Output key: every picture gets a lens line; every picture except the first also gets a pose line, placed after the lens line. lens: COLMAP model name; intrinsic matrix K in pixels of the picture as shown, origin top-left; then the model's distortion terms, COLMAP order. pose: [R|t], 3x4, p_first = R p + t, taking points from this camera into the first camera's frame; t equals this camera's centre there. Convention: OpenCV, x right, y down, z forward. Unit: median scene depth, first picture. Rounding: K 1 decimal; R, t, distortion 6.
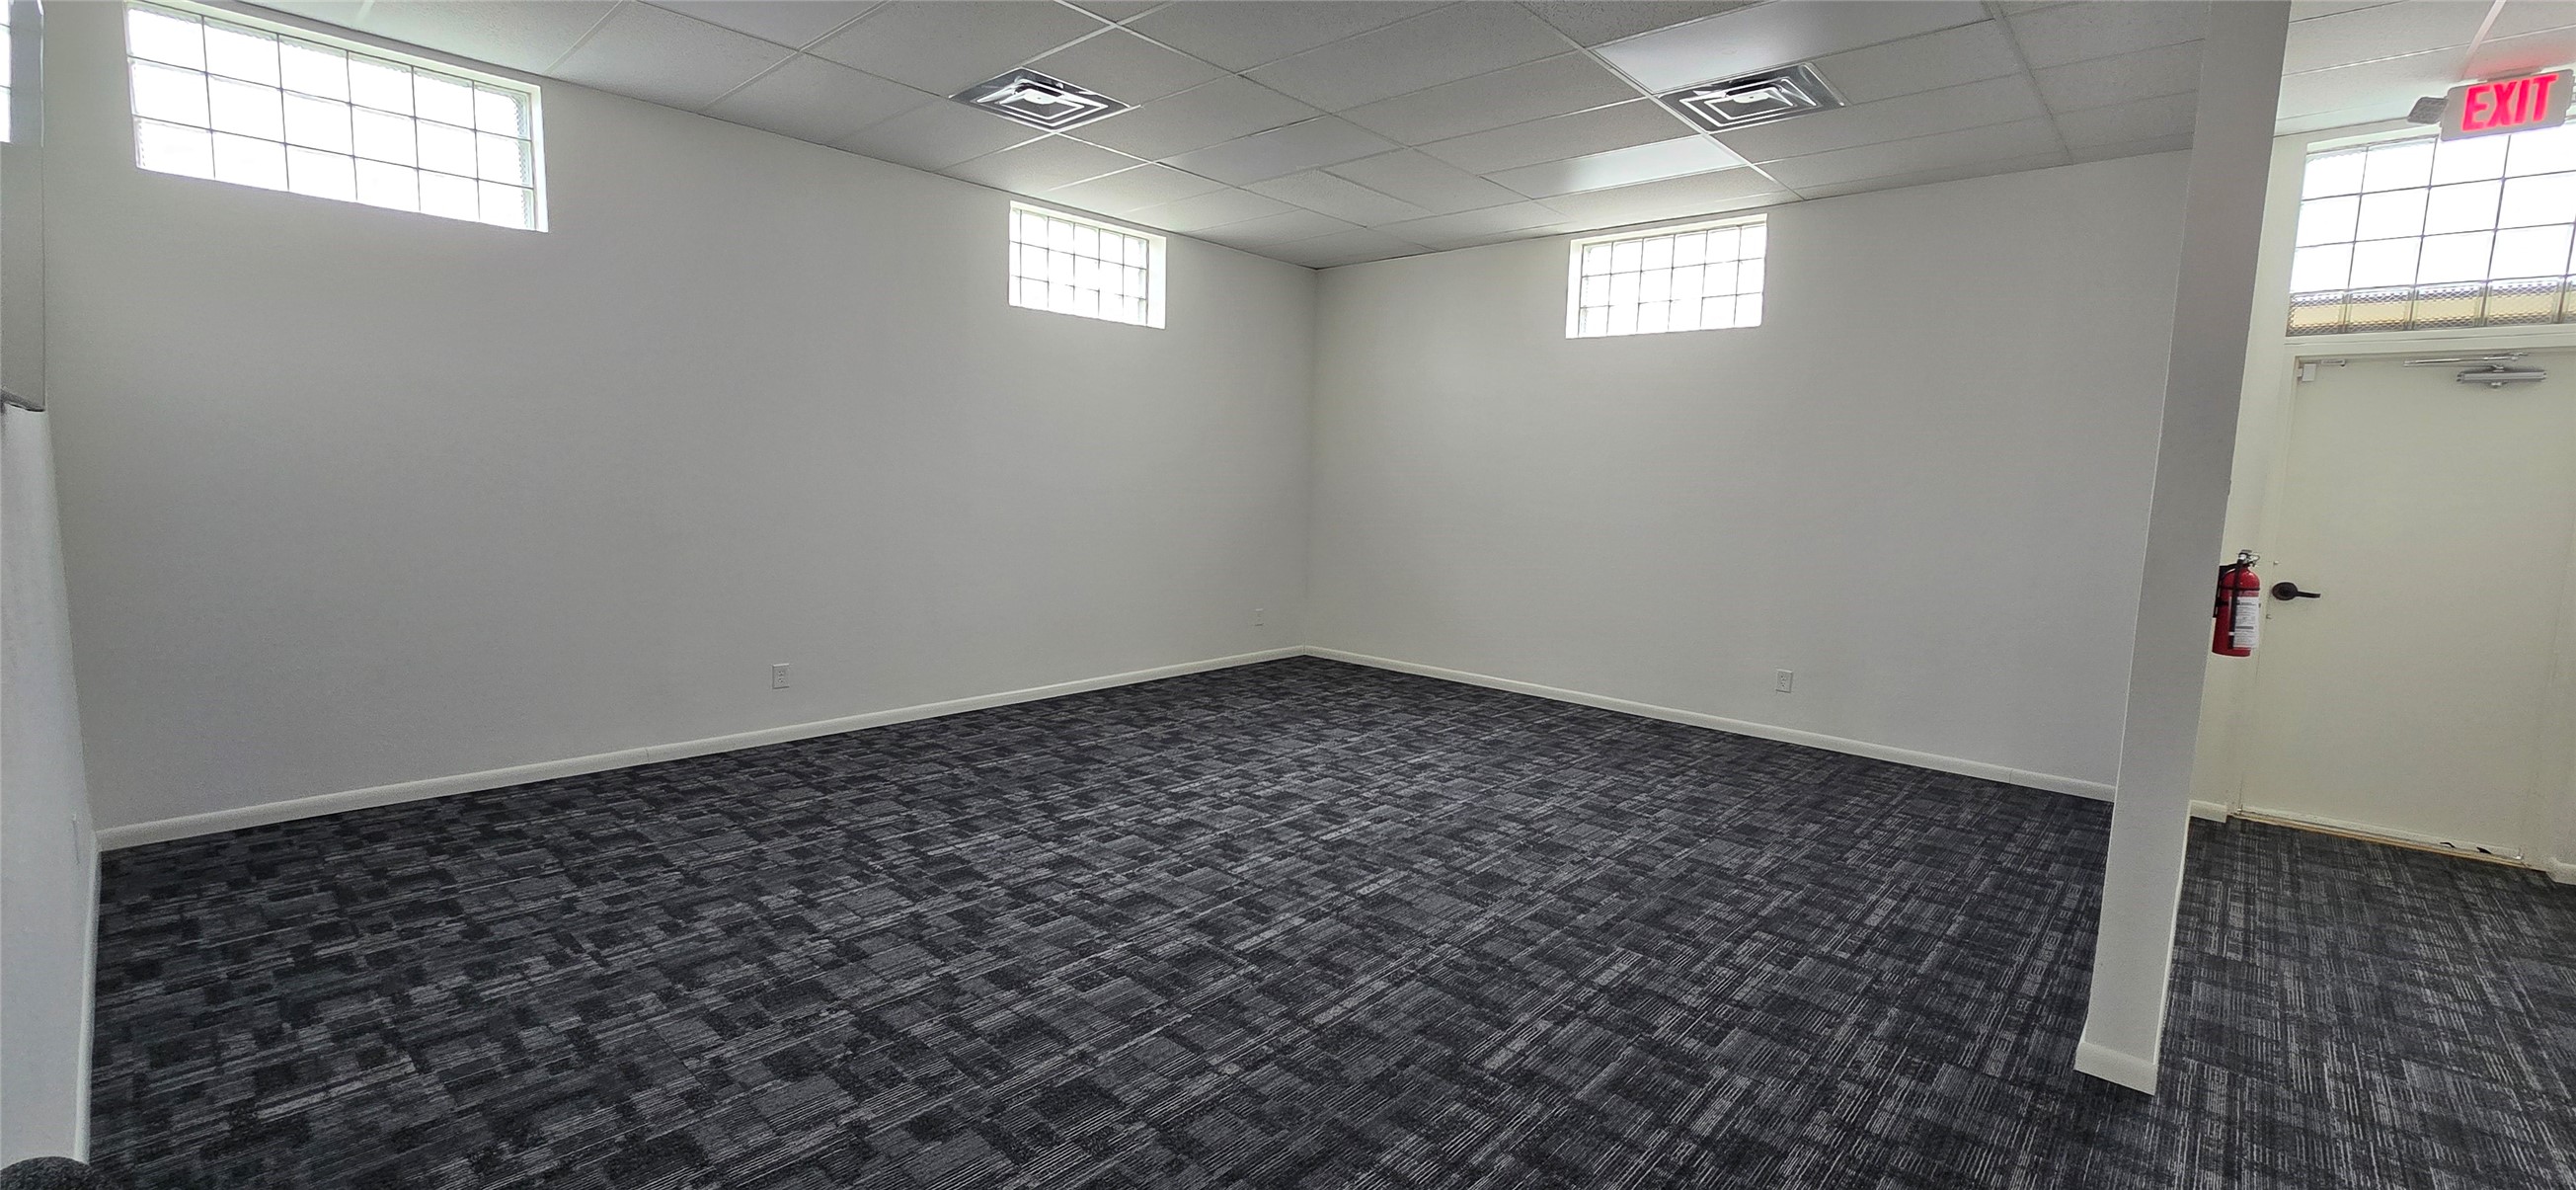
lens RADIAL K [[1032.4, 0, 1292.0], [0, 1032.4, 611.7], [0, 0, 1]] dist [-0.002181, -0.000042]
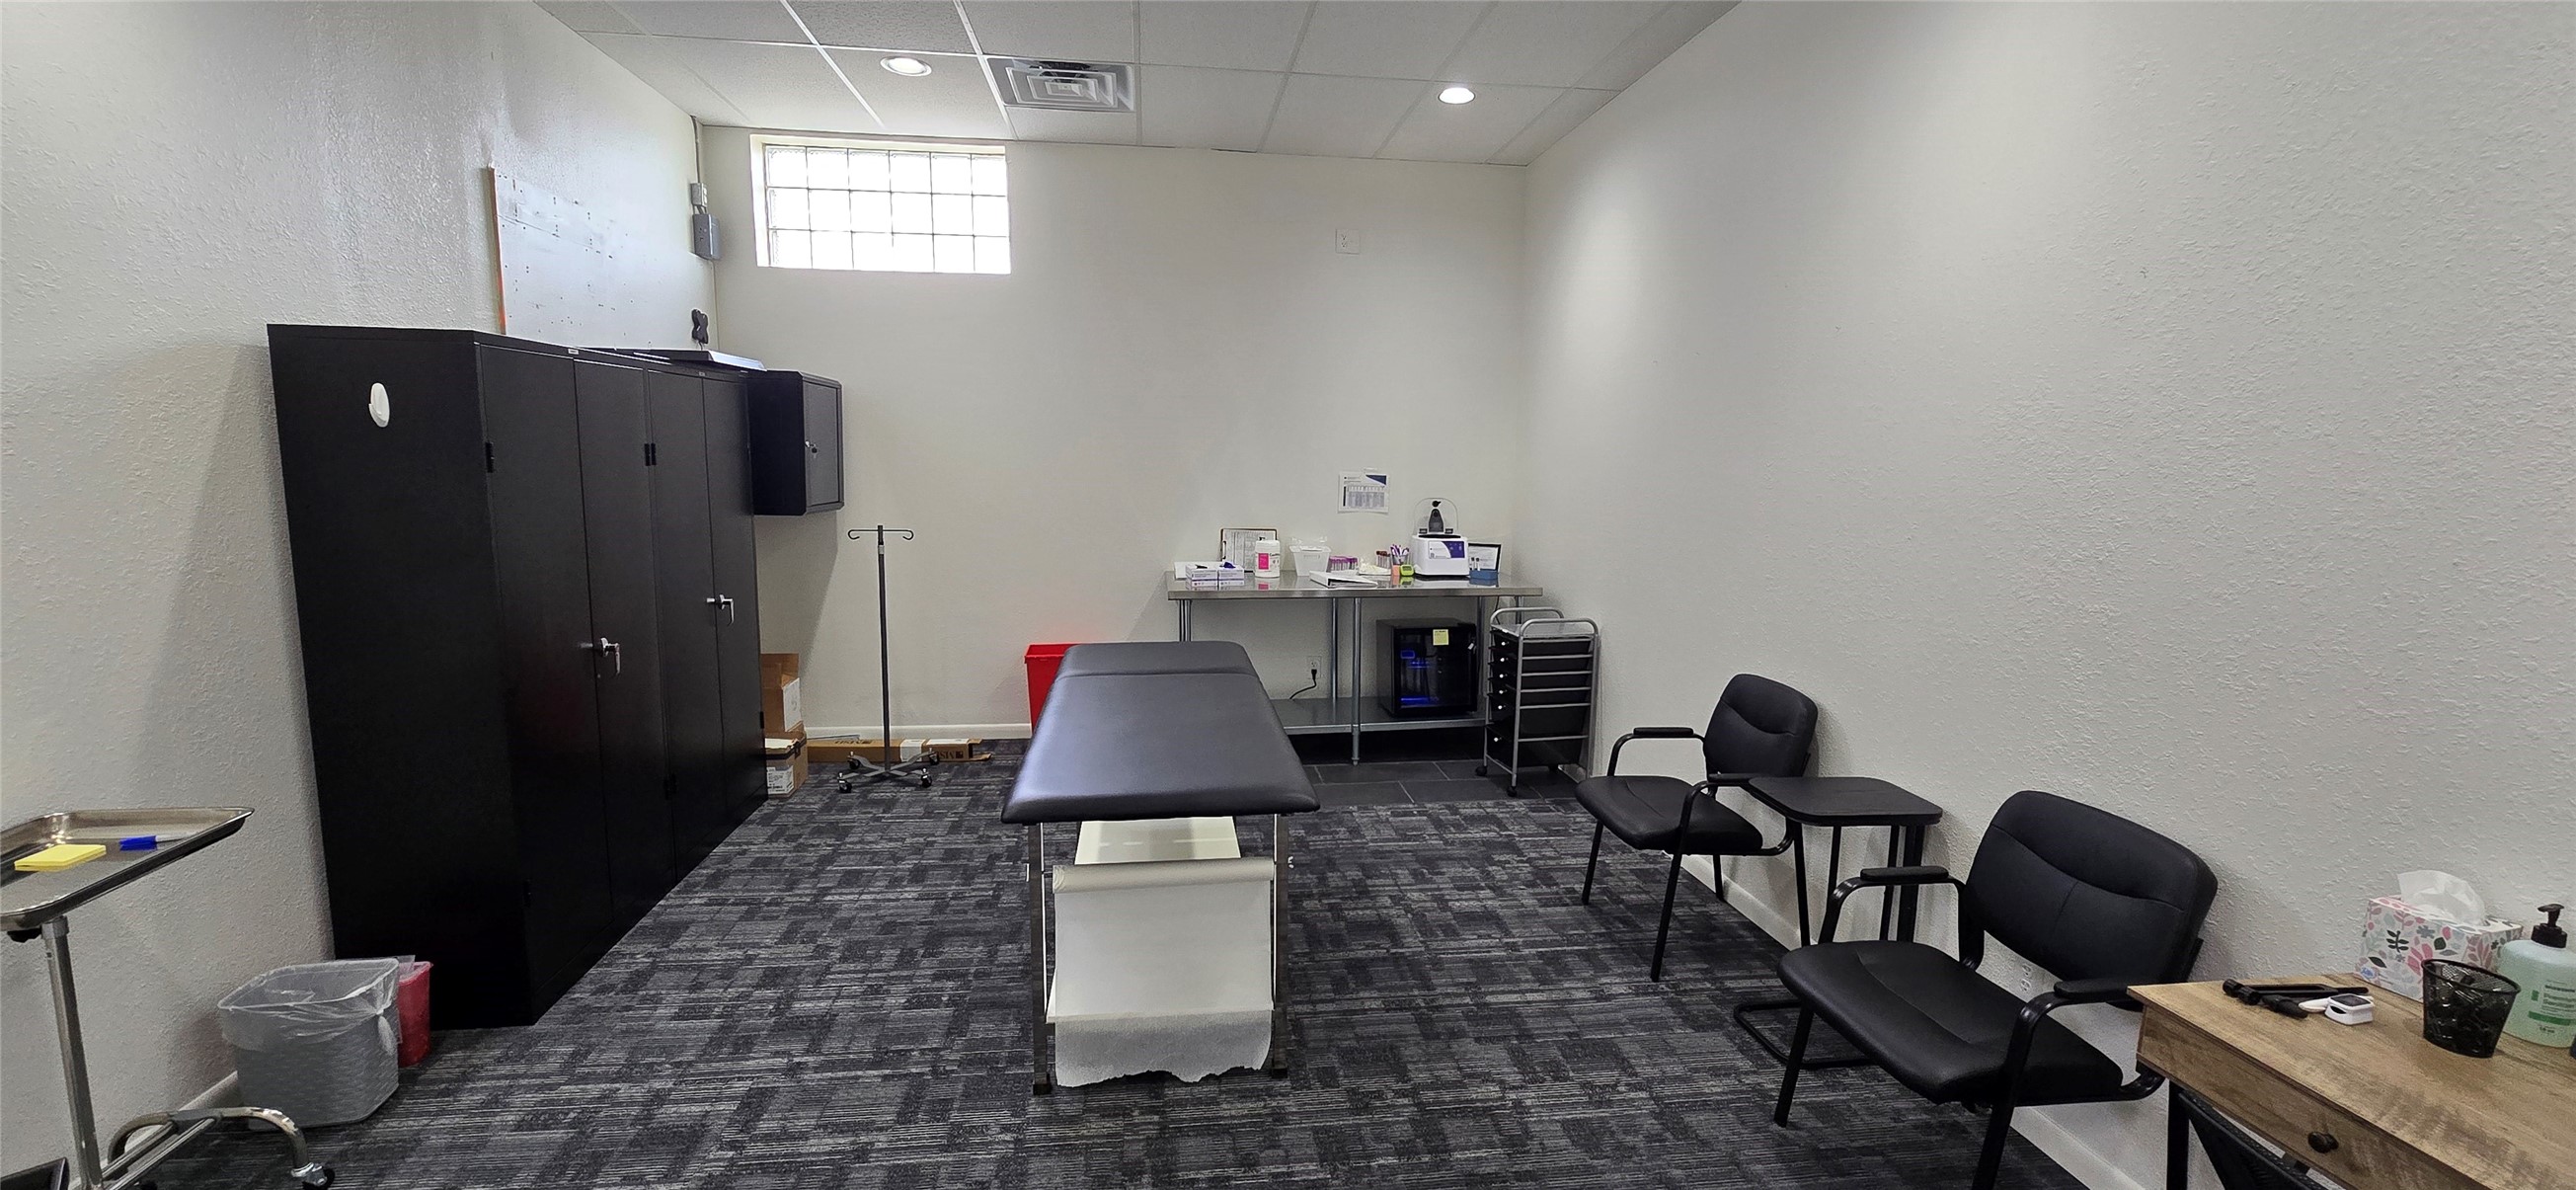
lens RADIAL K [[1032.4, 0, 1292.0], [0, 1032.4, 611.7], [0, 0, 1]] dist [-0.002181, -0.000042]
pose [[0.759576, 0.070227, -0.646617, 0.325344], [-0.073686, 0.997045, 0.021728, -0.037666], [0.646232, 0.031142, 0.762506, 0.350687]]
